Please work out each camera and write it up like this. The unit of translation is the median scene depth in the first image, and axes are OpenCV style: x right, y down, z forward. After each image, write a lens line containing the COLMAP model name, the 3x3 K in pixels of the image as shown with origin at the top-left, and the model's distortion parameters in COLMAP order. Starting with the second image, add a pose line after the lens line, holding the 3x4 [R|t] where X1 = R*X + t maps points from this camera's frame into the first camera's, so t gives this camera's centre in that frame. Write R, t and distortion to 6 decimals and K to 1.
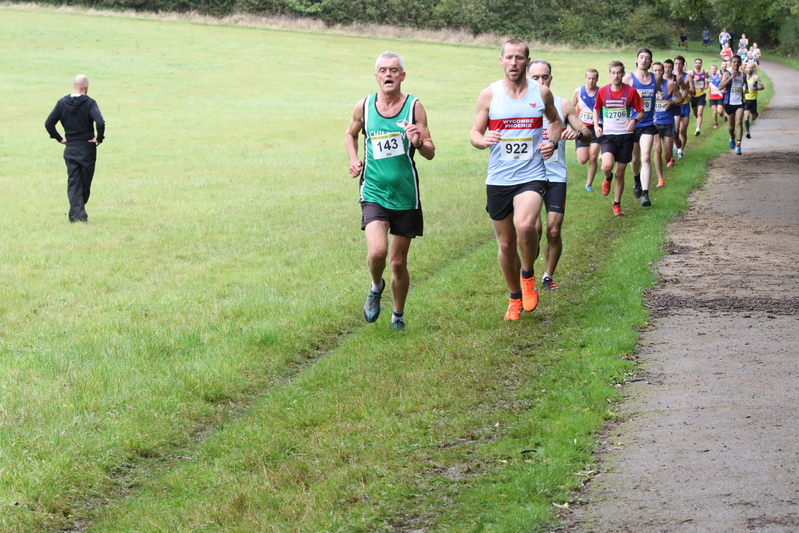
lens RADIAL K [[3377.8, 0, 399.4], [0, 3377.8, 265.8], [0, 0, 1]] dist [-0.017874, 0.000000]
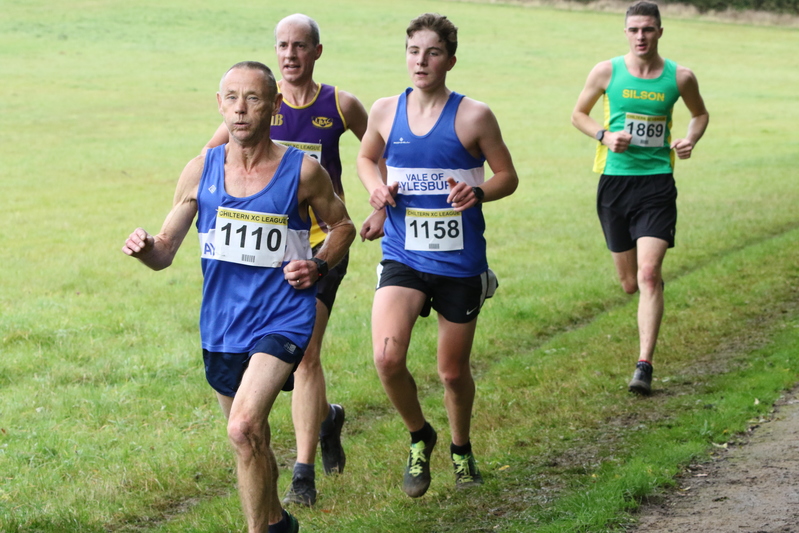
lens RADIAL K [[3598.5, 0, 398.2], [0, 3598.5, 266.9], [0, 0, 1]] dist [-0.026901, 0.000000]
pose [[0.994403, 0.008508, -0.105306, 0.024361], [-0.008534, 0.999964, 0.000209, 0.005057], [0.105304, 0.000691, 0.994440, -0.062317]]
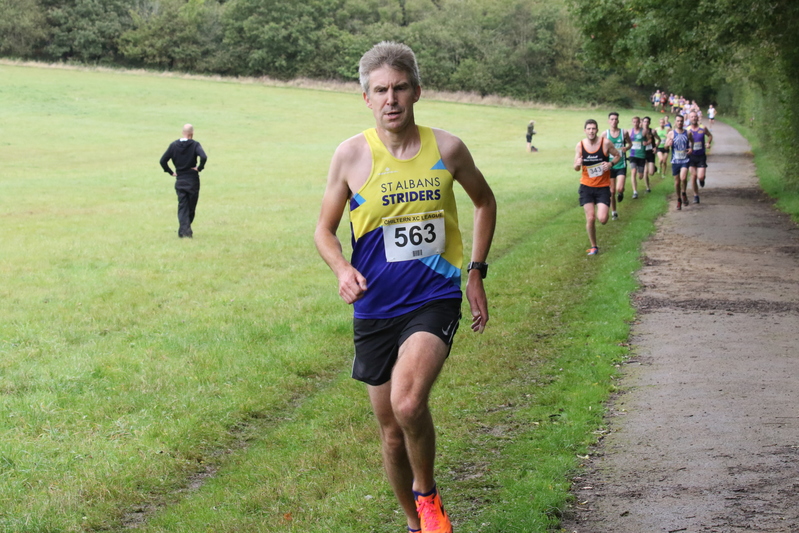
lens RADIAL K [[2613.7, 0, 409.1], [0, 2613.7, 220.4], [0, 0, 1]] dist [-0.290110, 0.000000]
pose [[0.999956, 0.007915, -0.005102, -0.005415], [-0.008018, 0.999757, -0.020528, 0.000387], [0.004938, 0.020568, 0.999776, -0.001489]]
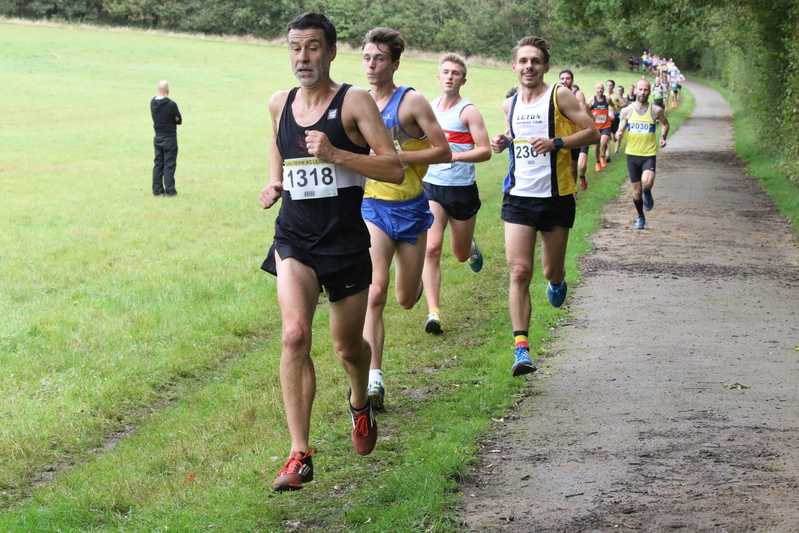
lens RADIAL K [[2613.7, 0, 399.7], [0, 2613.7, 267.5], [0, 0, 1]] dist [-0.290110, 0.000000]
pose [[0.999851, 0.017130, -0.002083, 0.004120], [-0.017102, 0.999772, 0.012761, 0.000107], [0.002301, -0.012723, 0.999916, -0.000453]]
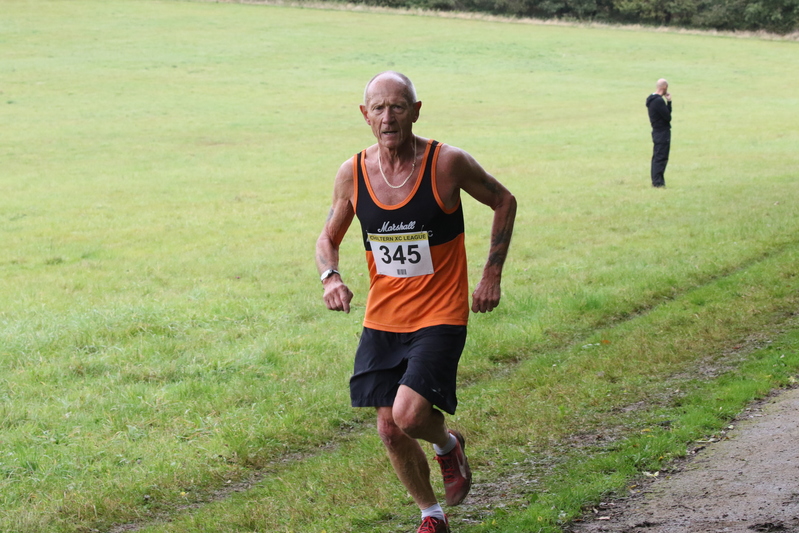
lens RADIAL K [[2613.7, 0, 399.3], [0, 2613.7, 268.3], [0, 0, 1]] dist [-0.290110, 0.000000]
pose [[0.979592, 0.004891, -0.200936, 0.050608], [-0.001716, 0.999871, 0.015976, -0.003585], [0.200988, -0.015306, 0.979474, 0.055400]]
